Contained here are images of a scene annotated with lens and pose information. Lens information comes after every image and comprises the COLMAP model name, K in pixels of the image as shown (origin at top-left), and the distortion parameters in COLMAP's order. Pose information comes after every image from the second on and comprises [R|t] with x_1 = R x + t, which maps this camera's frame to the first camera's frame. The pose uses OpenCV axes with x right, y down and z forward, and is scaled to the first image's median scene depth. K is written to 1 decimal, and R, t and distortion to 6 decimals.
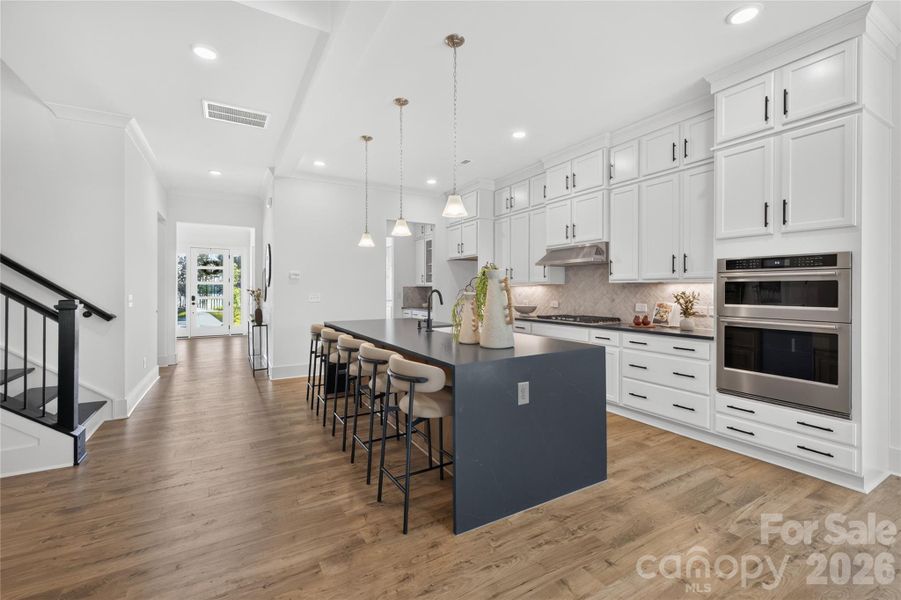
lens RADIAL K [[381.4, 0, 443.3], [0, 381.4, 286.2], [0, 0, 1]] dist [0.001620, 0.000193]
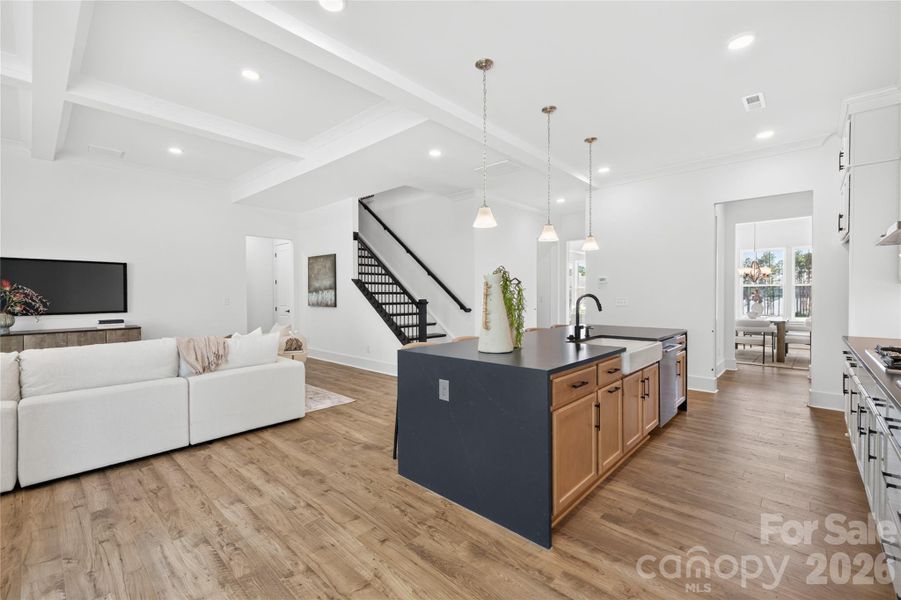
lens RADIAL K [[381.4, 0, 447.4], [0, 381.4, 297.5], [0, 0, 1]] dist [0.001620, 0.000193]
pose [[0.303069, 0.009142, -0.952925, 1.287724], [0.007600, 0.999899, 0.012010, 0.004644], [0.952938, -0.010882, 0.302969, 0.708727]]
